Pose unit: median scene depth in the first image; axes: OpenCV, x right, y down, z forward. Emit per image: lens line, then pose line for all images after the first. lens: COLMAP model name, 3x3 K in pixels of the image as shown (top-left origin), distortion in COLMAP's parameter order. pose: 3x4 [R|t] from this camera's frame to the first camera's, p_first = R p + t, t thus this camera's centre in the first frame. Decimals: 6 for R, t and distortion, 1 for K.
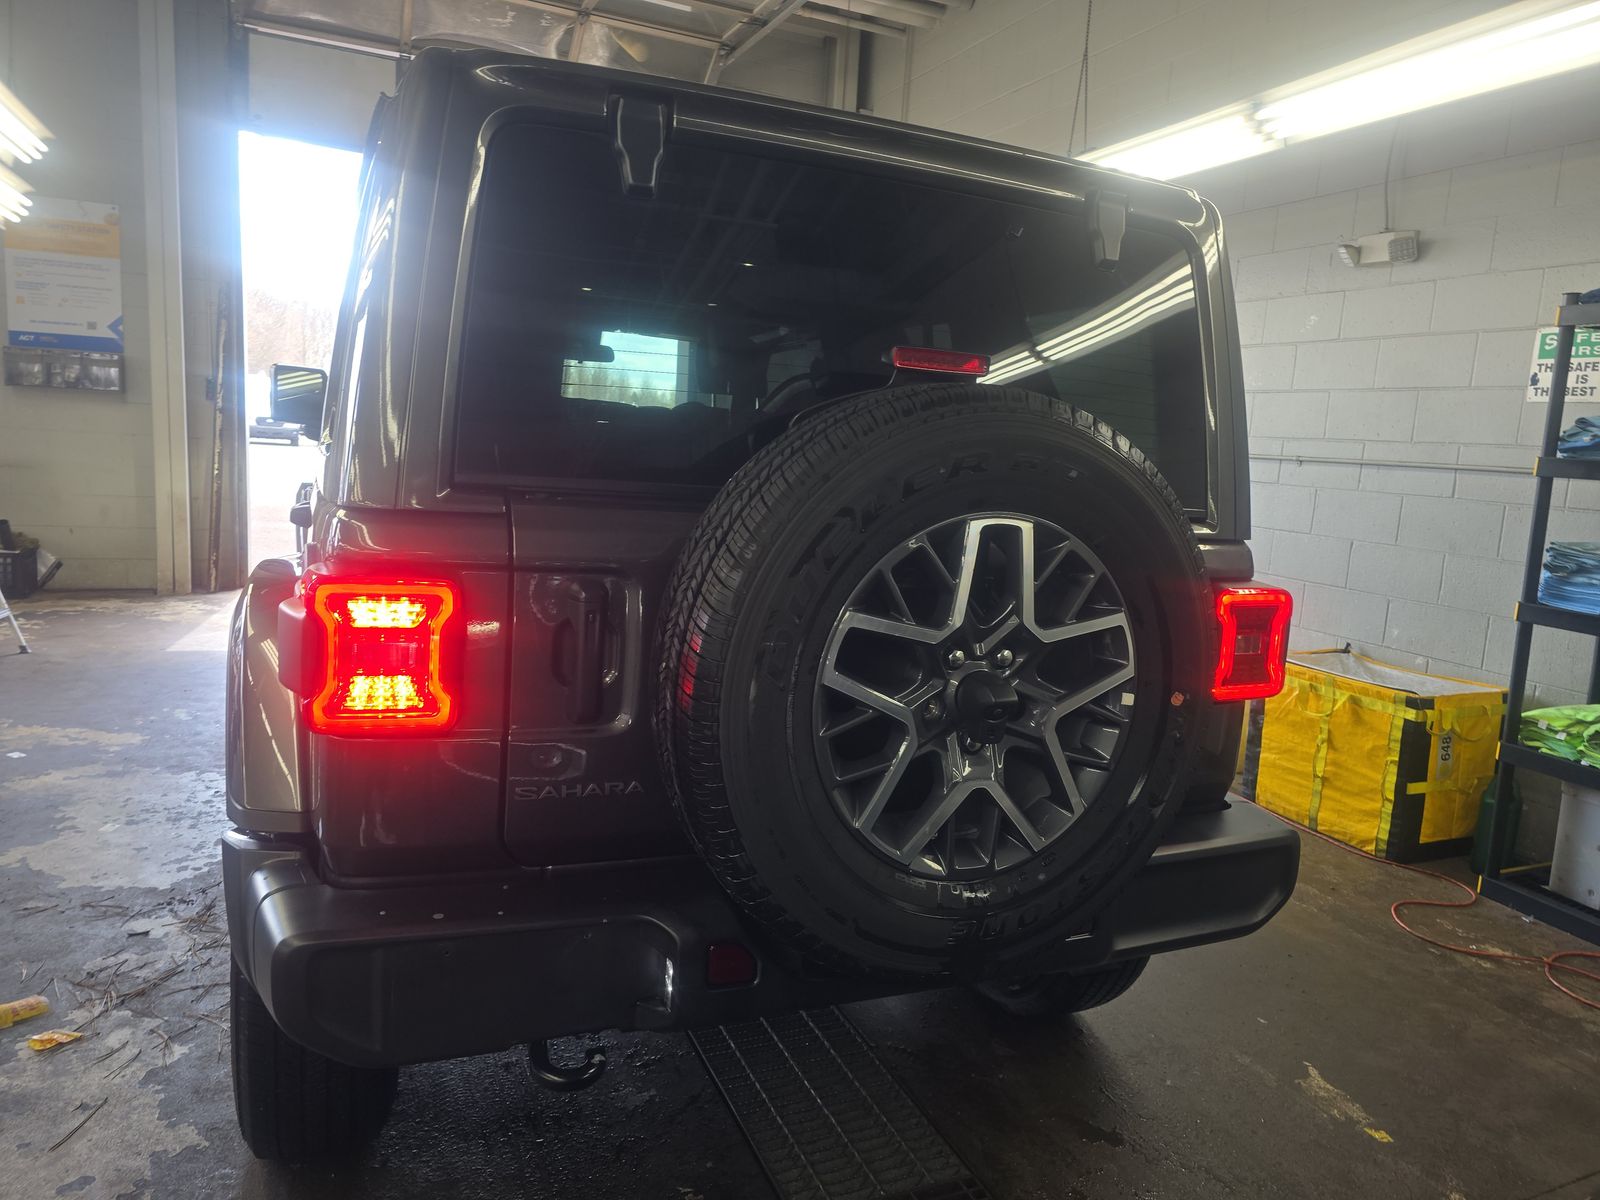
lens RADIAL K [[1067.0, 0, 804.0], [0, 1067.0, 589.2], [0, 0, 1]] dist [0.060047, -0.054758]
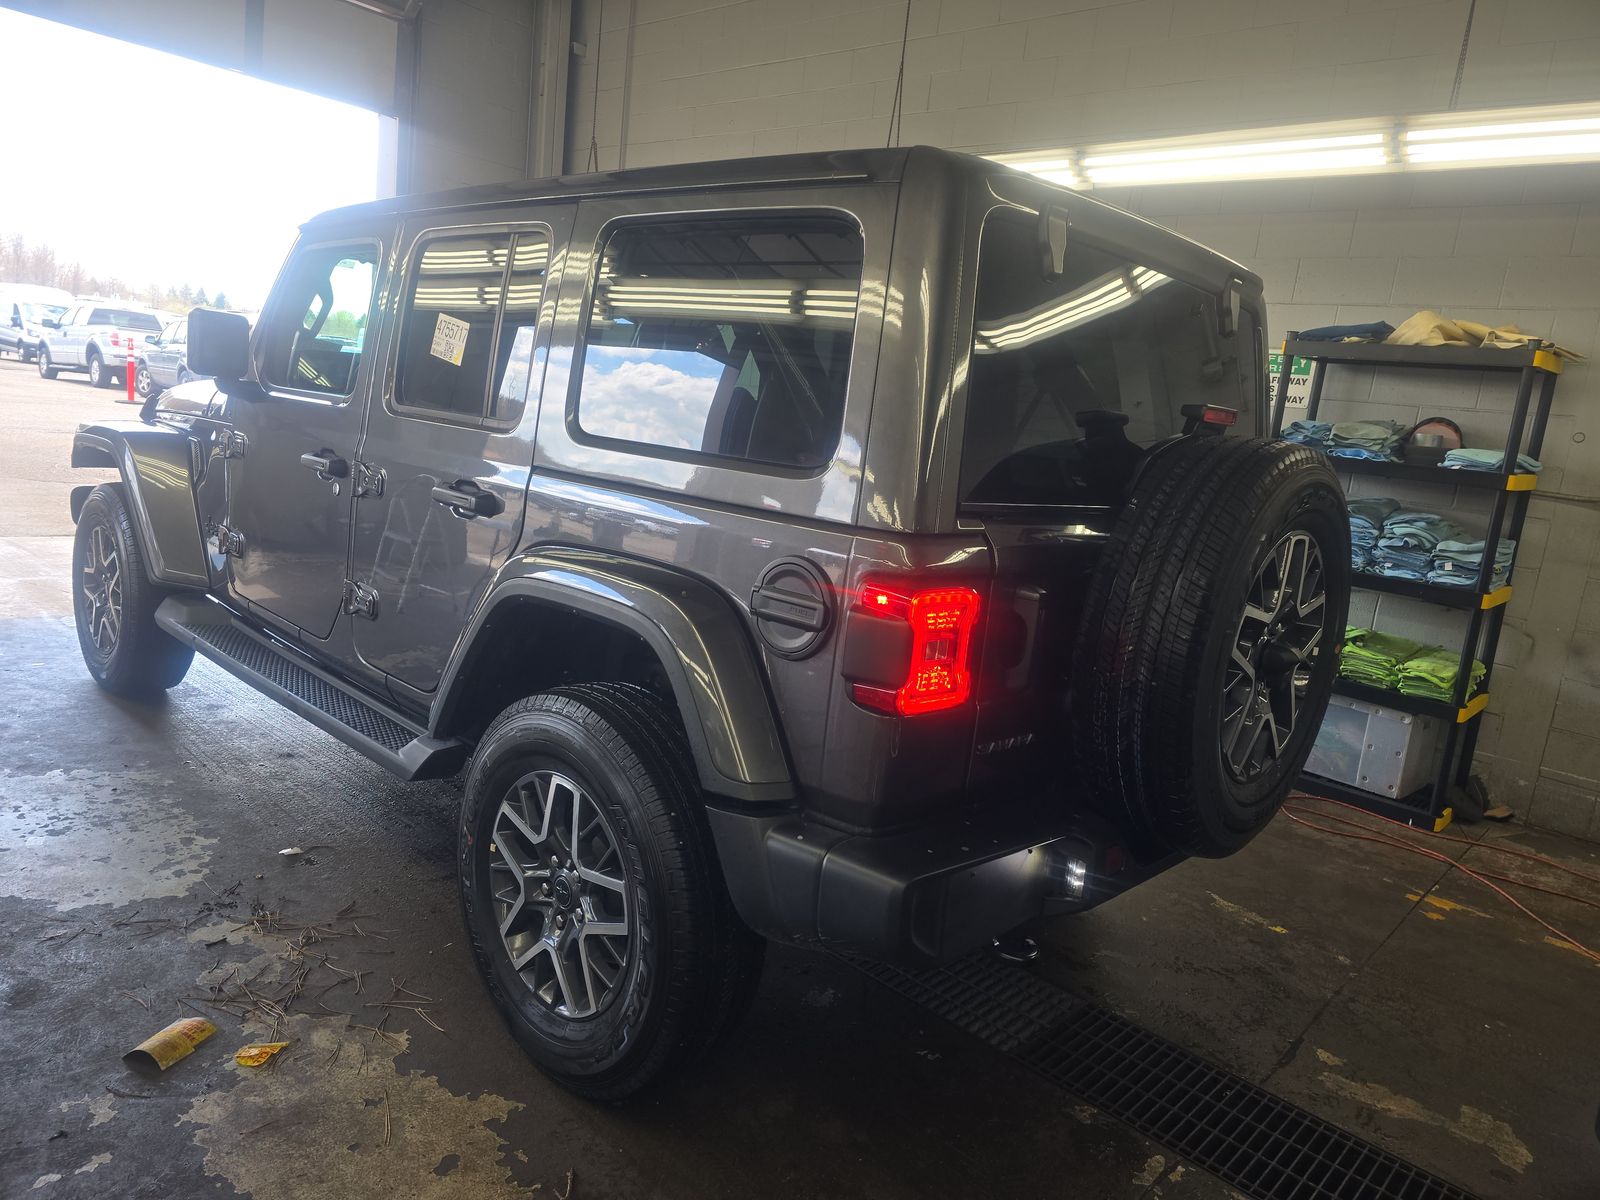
lens RADIAL K [[1067.0, 0, 804.0], [0, 1067.0, 589.2], [0, 0, 1]] dist [0.060047, -0.054758]
pose [[0.915200, -0.032571, 0.401683, -0.422142], [0.004408, 0.997478, 0.070837, -0.040977], [-0.402977, -0.063059, 0.913035, -0.030171]]
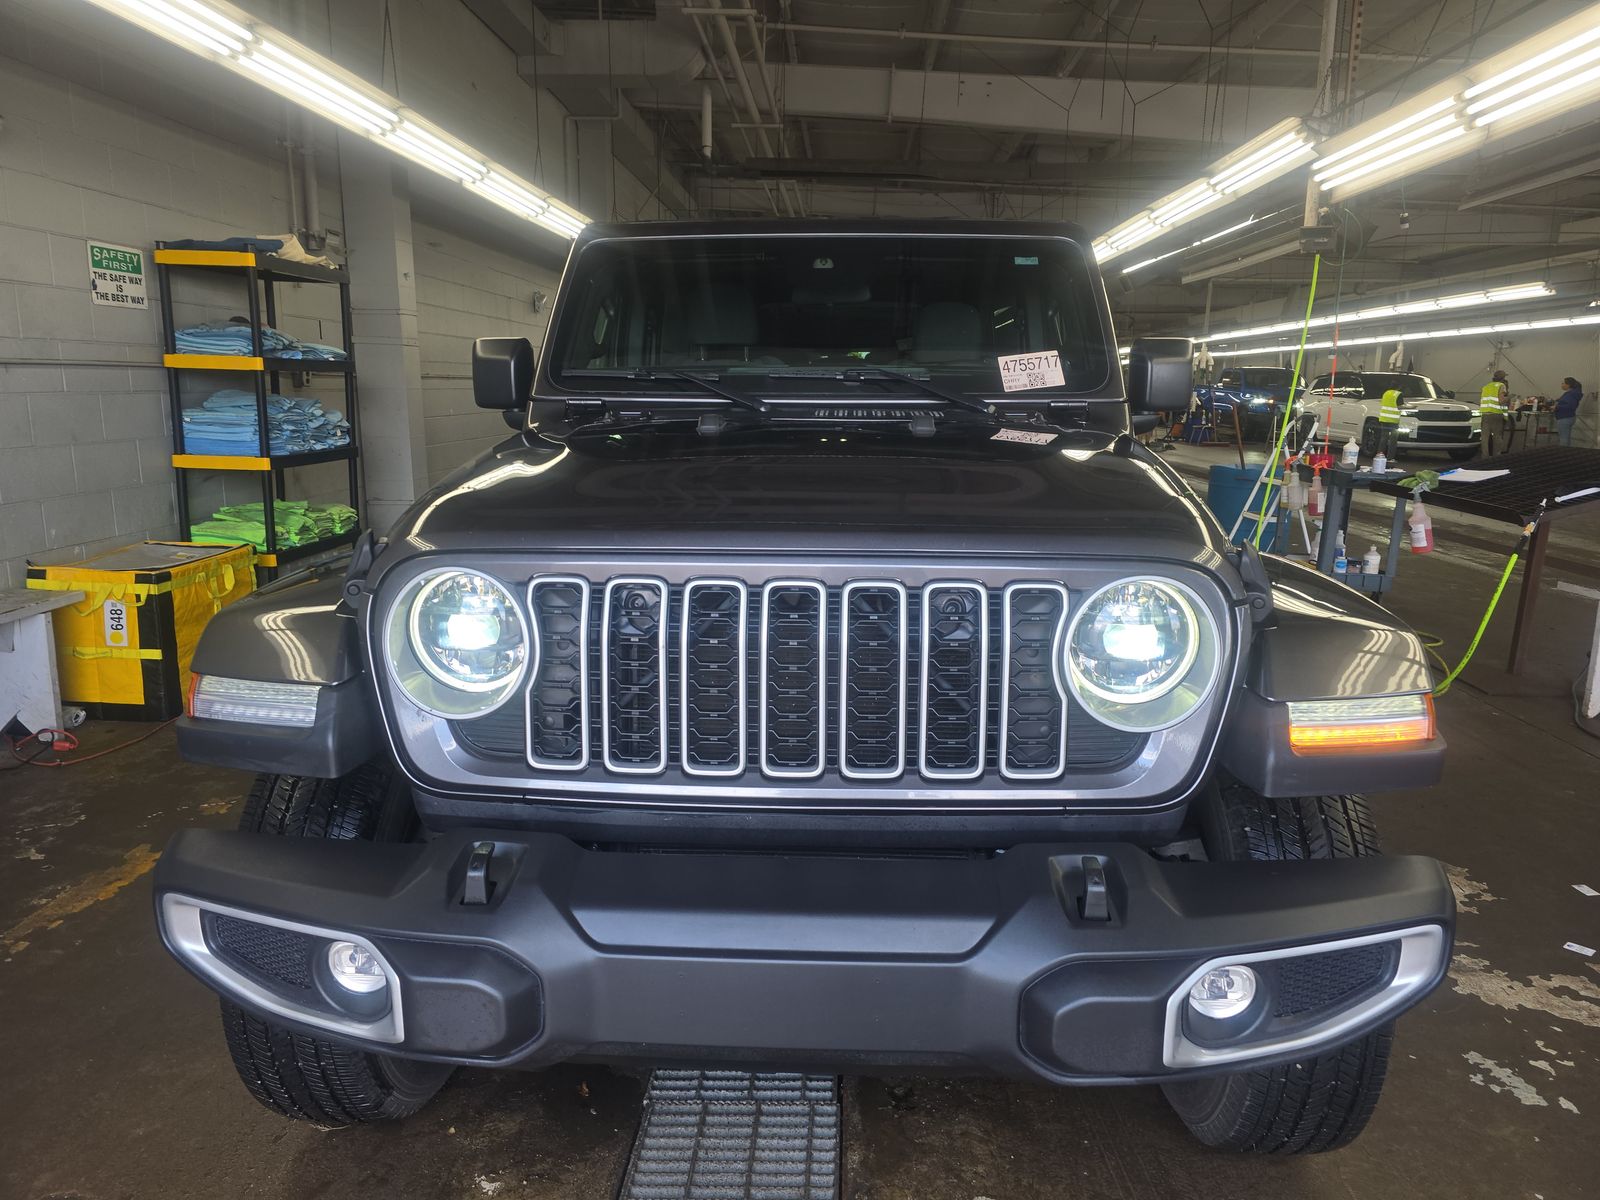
lens RADIAL K [[1067.0, 0, 804.0], [0, 1067.0, 589.2], [0, 0, 1]] dist [0.060047, -0.054758]
pose [[-0.894191, -0.154785, 0.420076, -0.642994], [-0.003002, 0.940380, 0.340112, -0.326041], [-0.447676, 0.302864, -0.841344, 1.994725]]
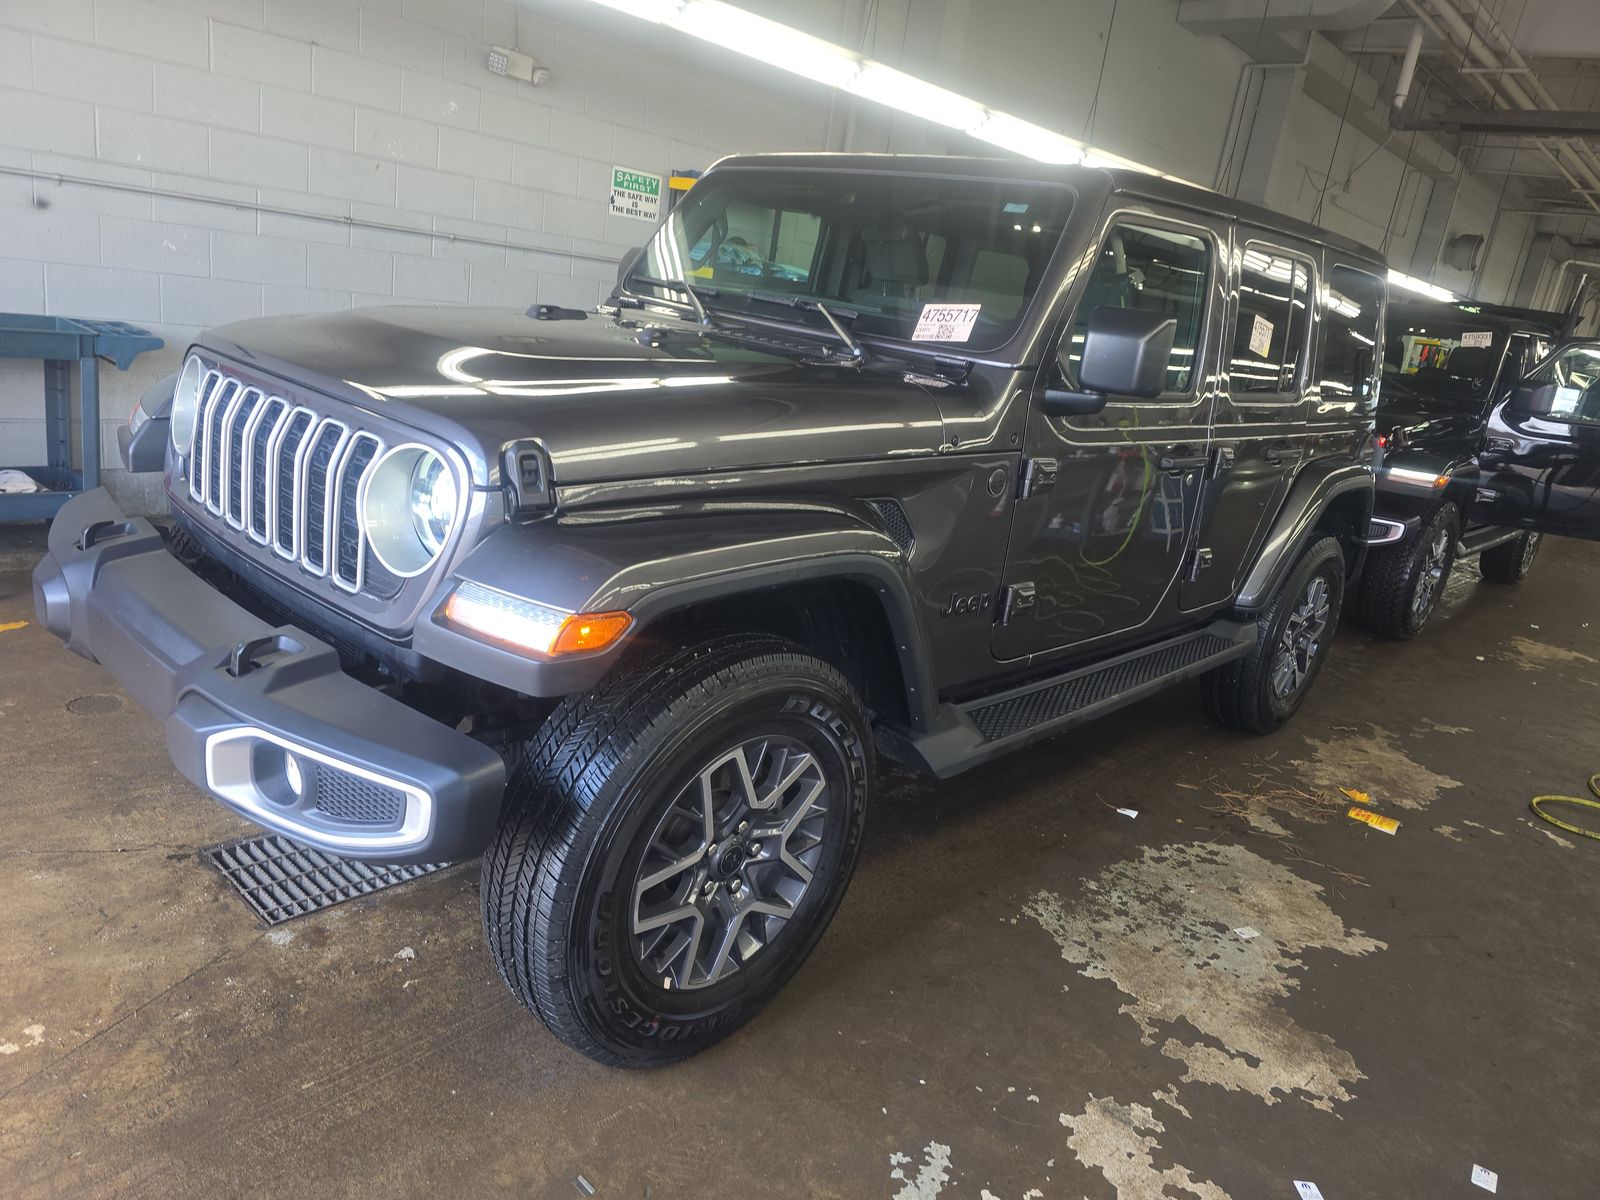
lens RADIAL K [[1067.0, 0, 804.0], [0, 1067.0, 589.2], [0, 0, 1]] dist [0.060047, -0.054758]
pose [[-0.386145, -0.366478, 0.846514, -1.113067], [-0.033764, 0.922692, 0.384056, -0.321664], [-0.921820, 0.119720, -0.368667, 1.587363]]
